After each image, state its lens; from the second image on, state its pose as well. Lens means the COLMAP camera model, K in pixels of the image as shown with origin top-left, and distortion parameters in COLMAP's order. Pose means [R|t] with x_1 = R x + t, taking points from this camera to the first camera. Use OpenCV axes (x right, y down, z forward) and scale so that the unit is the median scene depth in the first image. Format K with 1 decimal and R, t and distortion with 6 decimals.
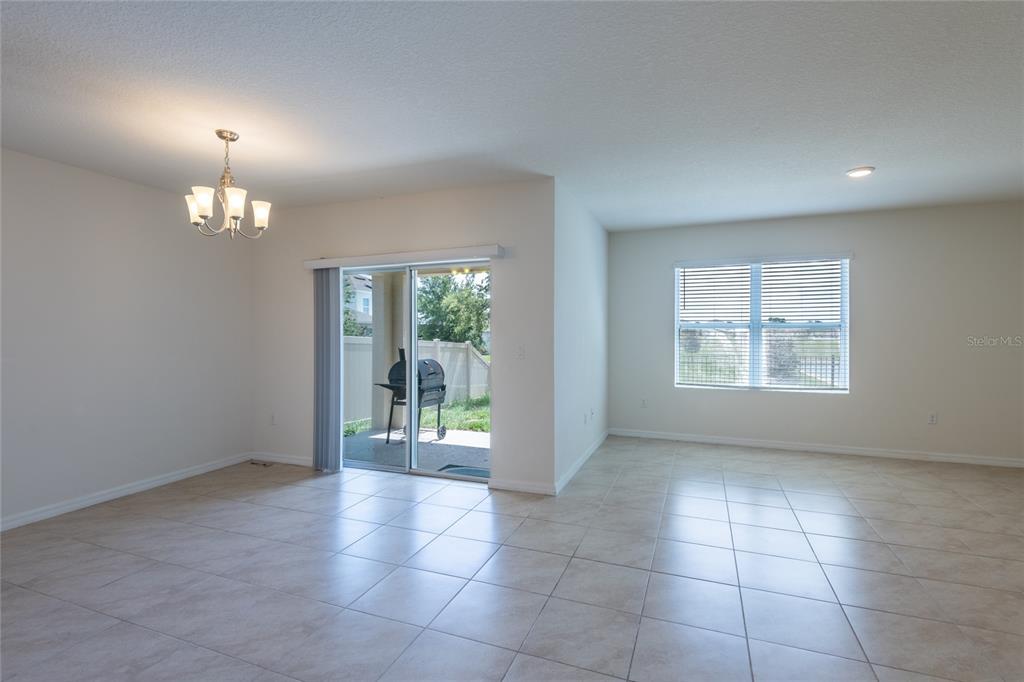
lens RADIAL K [[477.8, 0, 513.4], [0, 477.8, 330.8], [0, 0, 1]] dist [-0.001744, -0.000770]
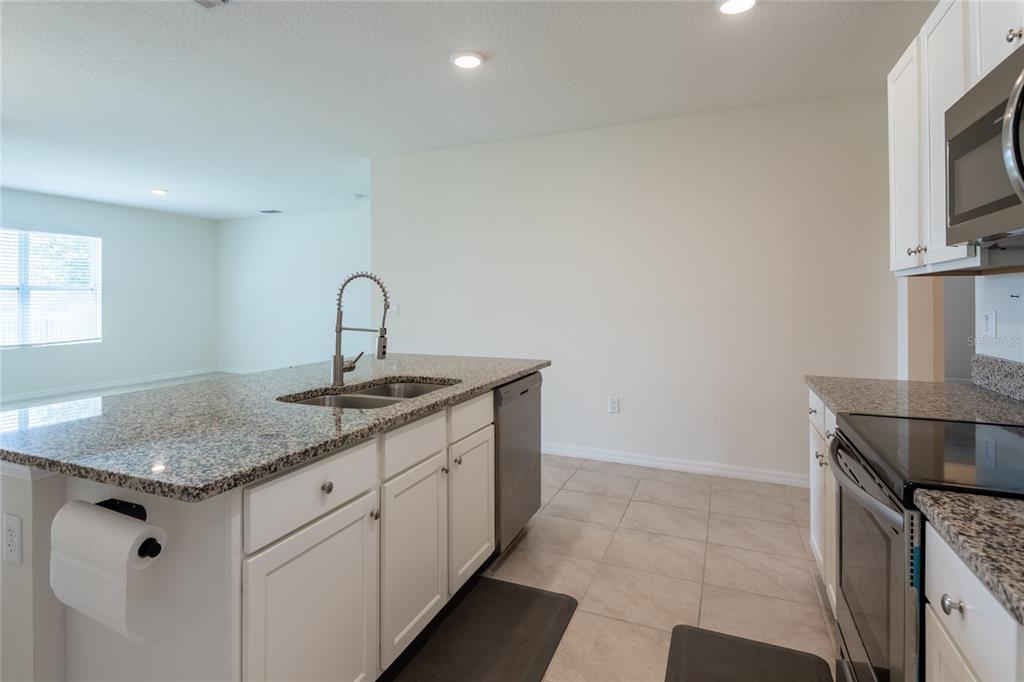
lens RADIAL K [[553.6, 0, 477.6], [0, 553.6, 297.6], [0, 0, 1]] dist [0.026582, -0.000631]
pose [[0.053452, 0.003832, 0.998563, -1.272429], [-0.002222, 0.999991, -0.003719, 0.024589], [-0.998568, -0.002020, 0.053460, -0.171223]]
